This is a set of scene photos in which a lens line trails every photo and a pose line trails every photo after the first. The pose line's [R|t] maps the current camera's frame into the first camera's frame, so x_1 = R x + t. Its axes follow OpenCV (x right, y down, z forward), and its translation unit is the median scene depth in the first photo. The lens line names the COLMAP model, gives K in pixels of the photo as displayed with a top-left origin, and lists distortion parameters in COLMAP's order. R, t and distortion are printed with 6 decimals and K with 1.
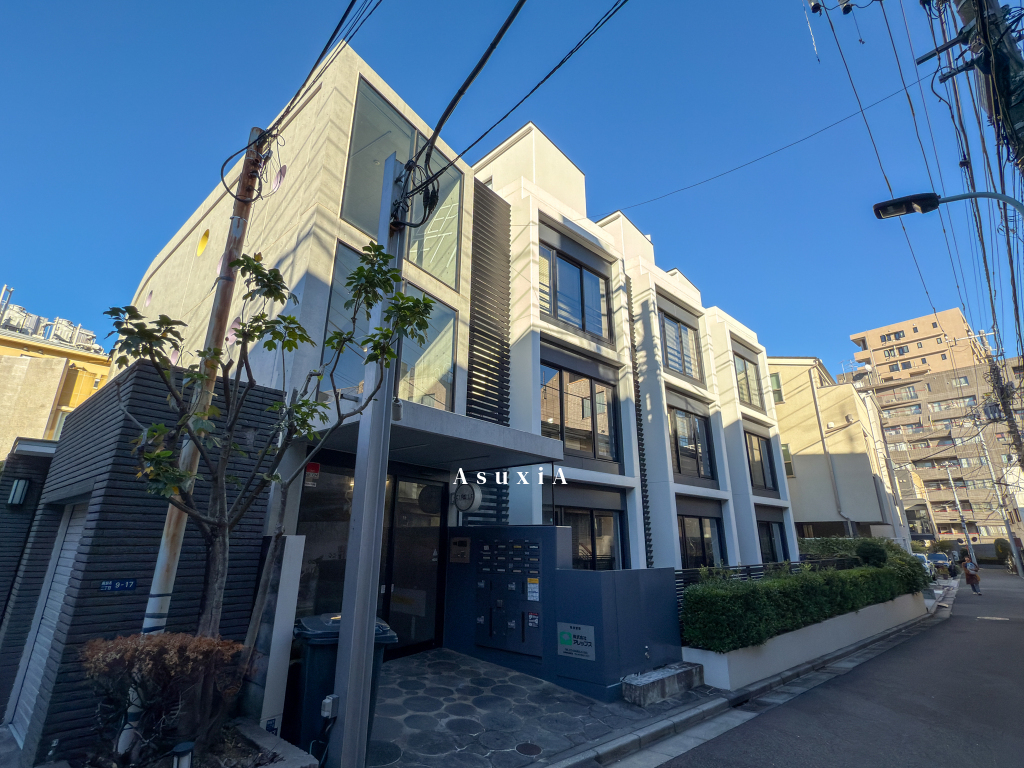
lens RADIAL K [[489.0, 0, 512.0], [0, 489.0, 384.0], [0, 0, 1]] dist [-0.000630, 0.000502]
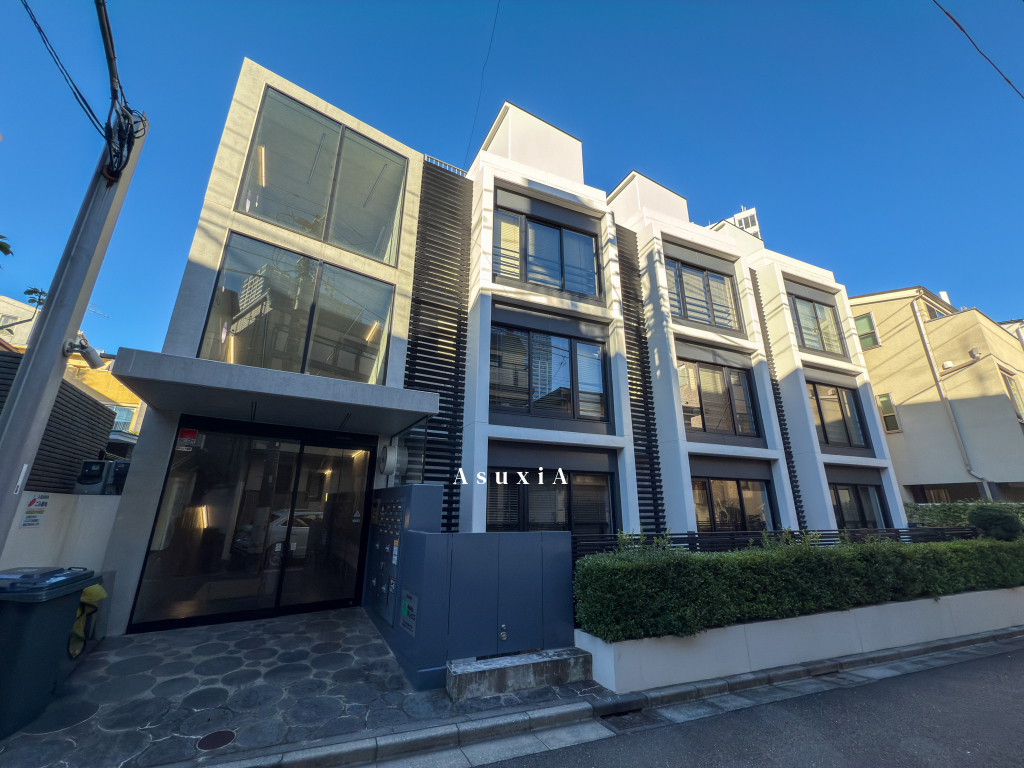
lens RADIAL K [[408.3, 0, 512.0], [0, 408.3, 384.0], [0, 0, 1]] dist [-0.000132, -0.000206]
pose [[0.939489, -0.101146, -0.327308, 0.312132], [0.103746, 0.994558, -0.009554, 0.076988], [0.326493, -0.024981, 0.944869, 0.201741]]
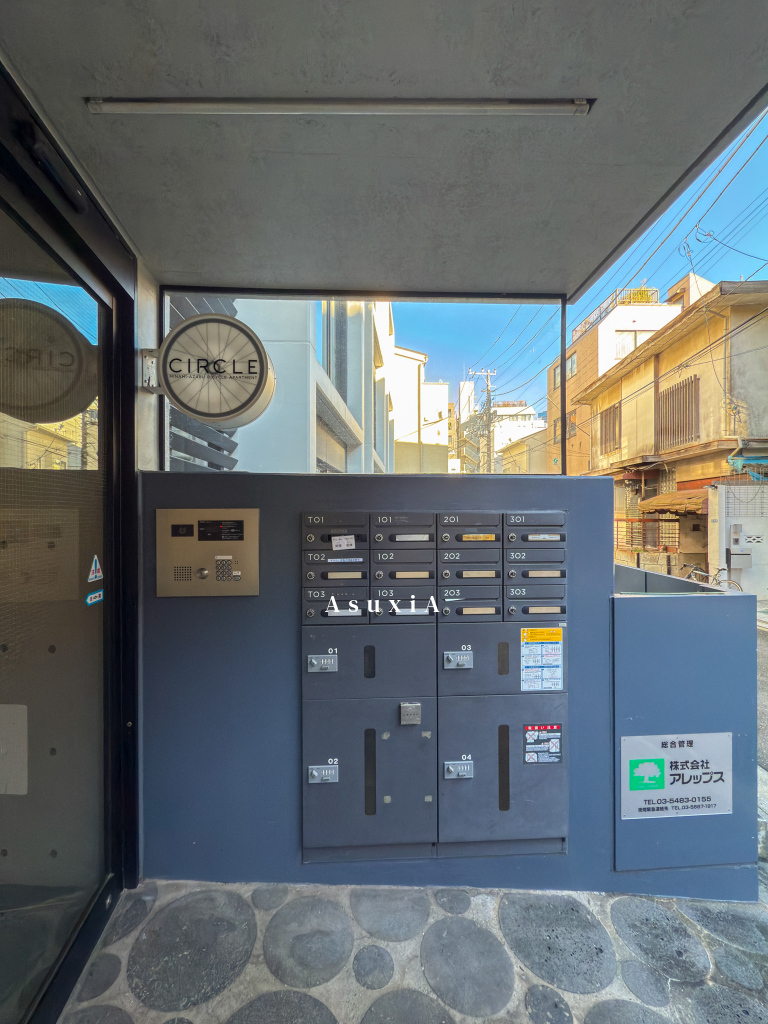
lens RADIAL K [[414.7, 0, 384.6], [0, 414.7, 518.3], [0, 0, 1]] dist [0.001455, 0.000267]
pose [[0.732823, -0.009800, 0.680349, -0.129489], [-0.200821, 0.952239, 0.230026, 0.166572], [-0.650109, -0.305197, 0.695854, 0.524458]]
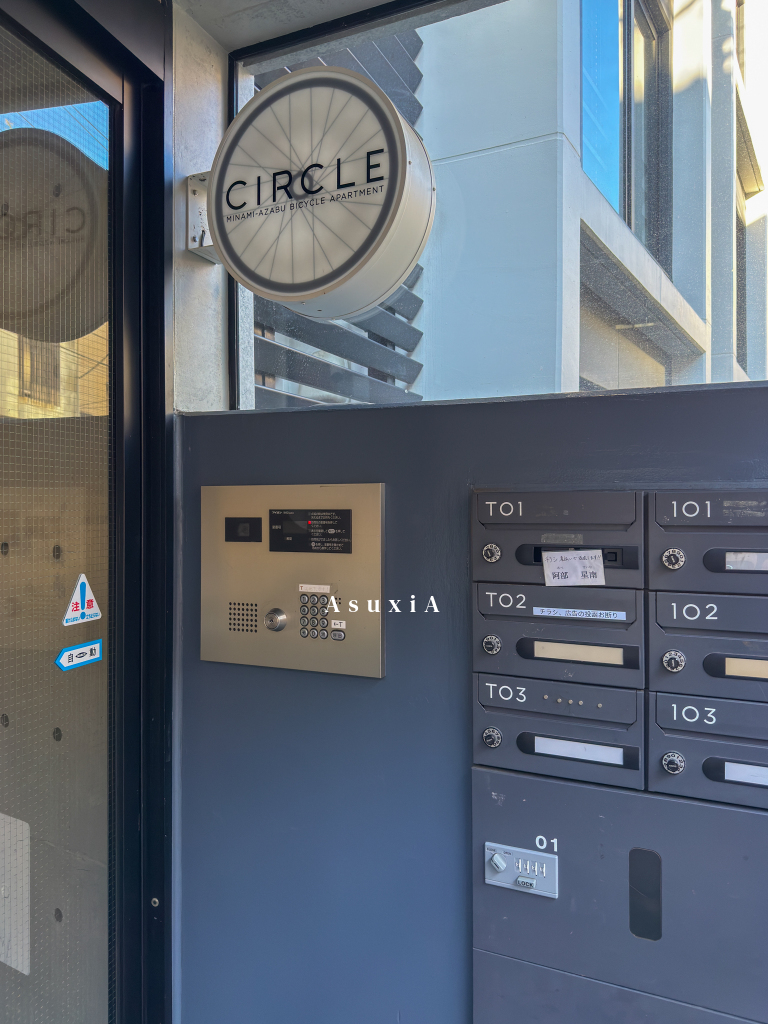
lens RADIAL K [[726.9, 0, 385.4], [0, 726.9, 508.7], [0, 0, 1]] dist [0.013450, -0.003208]
pose [[0.966814, -0.007052, 0.255385, -0.087593], [-0.071782, 0.951853, 0.298031, 0.176784], [-0.245190, -0.306472, 0.919759, 0.552999]]
